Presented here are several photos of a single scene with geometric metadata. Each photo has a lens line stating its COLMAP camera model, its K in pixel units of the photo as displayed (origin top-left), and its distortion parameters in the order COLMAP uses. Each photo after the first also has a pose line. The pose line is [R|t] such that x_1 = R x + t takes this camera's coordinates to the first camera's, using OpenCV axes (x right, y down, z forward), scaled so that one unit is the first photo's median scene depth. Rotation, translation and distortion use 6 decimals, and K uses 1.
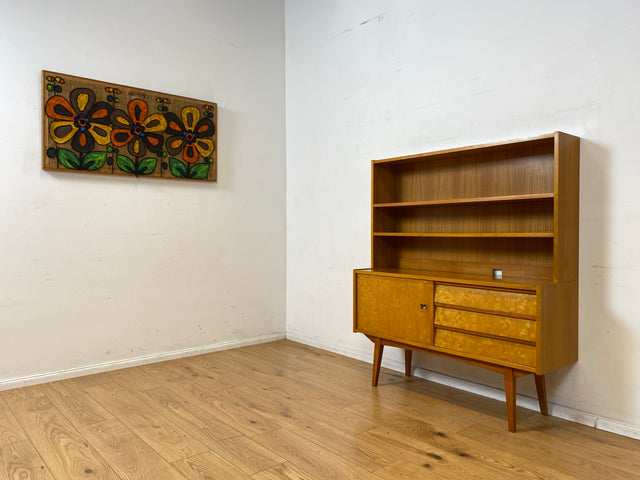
lens RADIAL K [[486.5, 0, 318.7], [0, 486.5, 237.2], [0, 0, 1]] dist [0.041506, -0.047465]
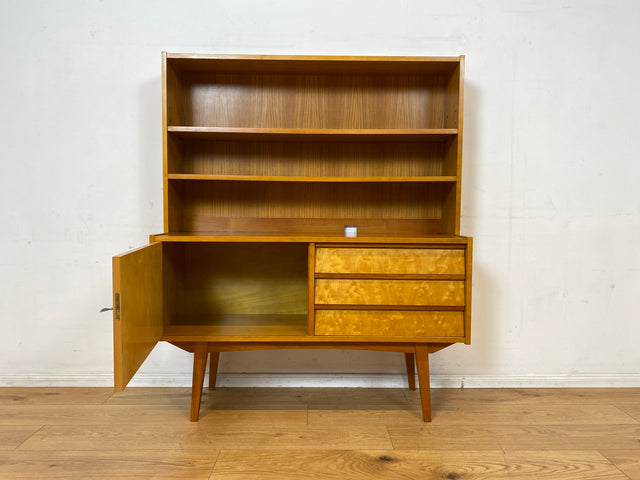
lens RADIAL K [[486.5, 0, 325.3], [0, 486.5, 235.9], [0, 0, 1]] dist [0.041506, -0.047465]
pose [[0.638295, -0.034721, 0.769008, -0.285413], [0.002021, 0.999054, 0.043430, 0.051059], [-0.769789, -0.026167, 0.637762, 0.556301]]
